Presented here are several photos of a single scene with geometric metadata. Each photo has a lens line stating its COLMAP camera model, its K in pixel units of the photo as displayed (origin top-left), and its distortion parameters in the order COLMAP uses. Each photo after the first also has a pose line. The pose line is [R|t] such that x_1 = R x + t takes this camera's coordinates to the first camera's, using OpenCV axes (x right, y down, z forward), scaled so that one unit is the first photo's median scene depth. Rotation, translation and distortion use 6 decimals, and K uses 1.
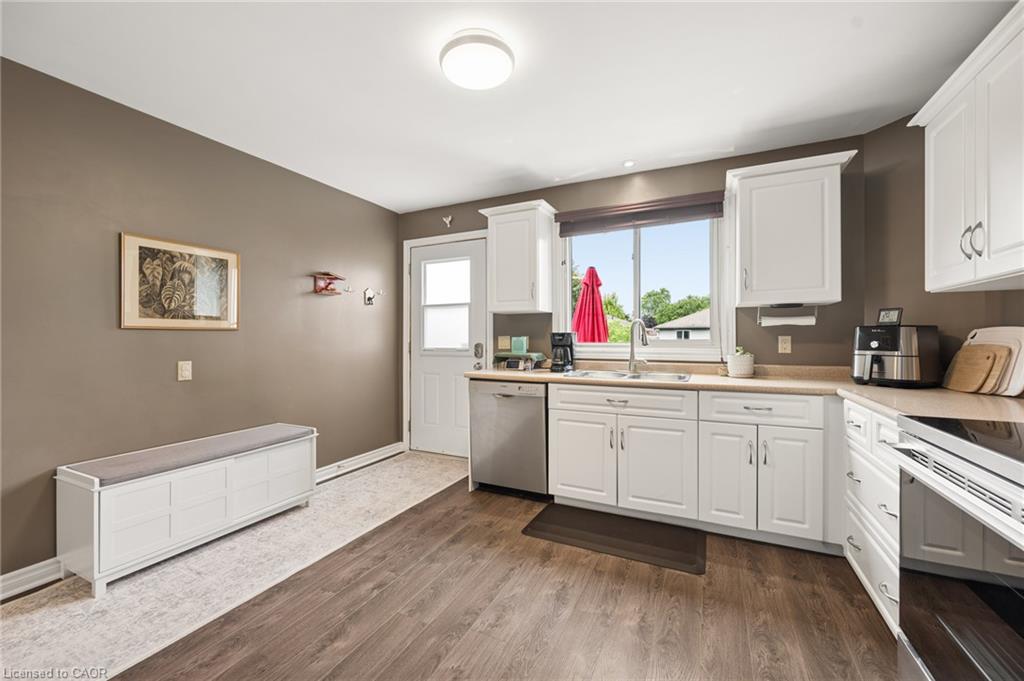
lens RADIAL K [[411.8, 0, 516.3], [0, 411.8, 338.4], [0, 0, 1]] dist [-0.000548, -0.000131]
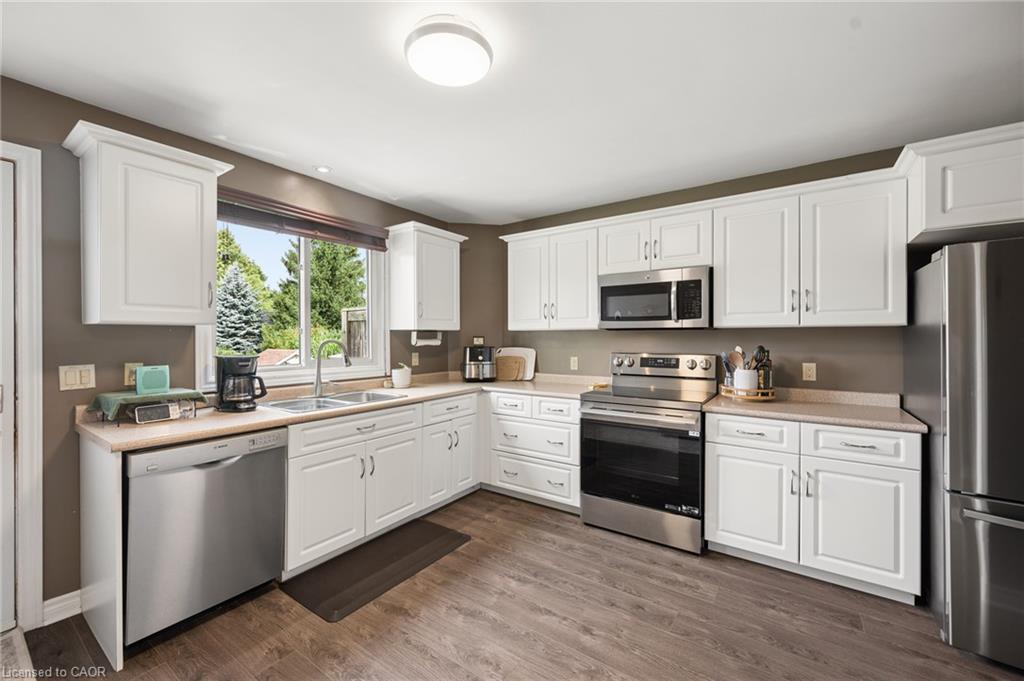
lens RADIAL K [[406.6, 0, 507.5], [0, 406.6, 338.8], [0, 0, 1]] dist [0.001674, 0.000147]
pose [[0.168523, -0.002632, 0.985694, -0.755968], [-0.000242, 0.999996, 0.002712, -0.068464], [-0.985698, -0.000696, 0.168522, 0.607104]]
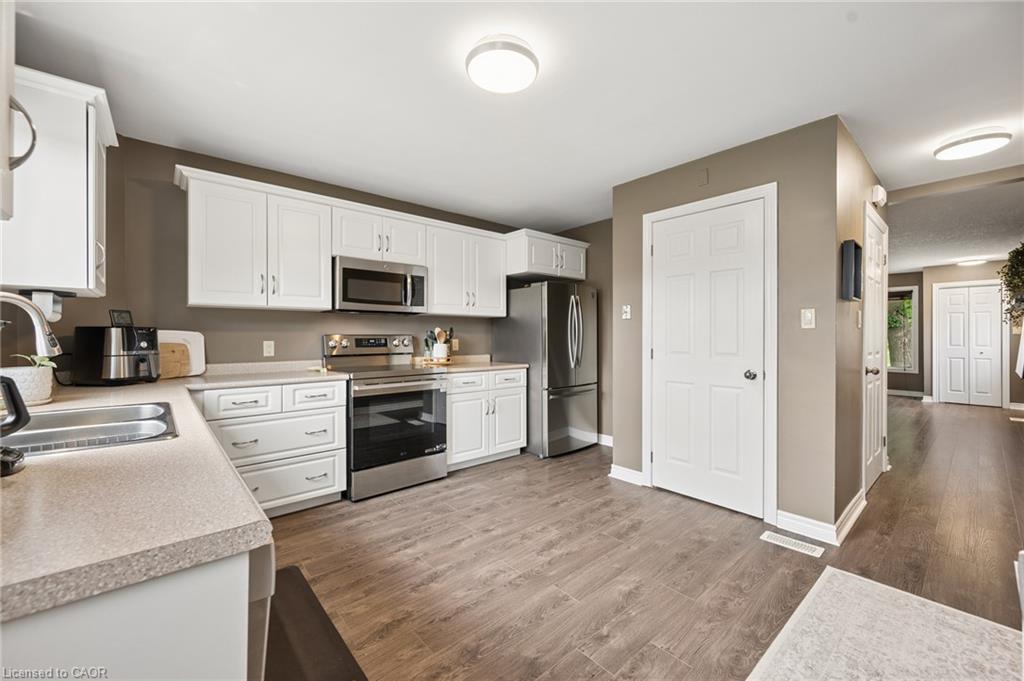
lens RADIAL K [[411.8, 0, 516.3], [0, 411.8, 338.4], [0, 0, 1]] dist [-0.000548, -0.000131]
pose [[-0.918205, -0.002070, 0.396099, -0.435333], [-0.000220, 0.999989, 0.004717, -0.006348], [-0.396105, 0.004244, -0.918196, 1.584276]]
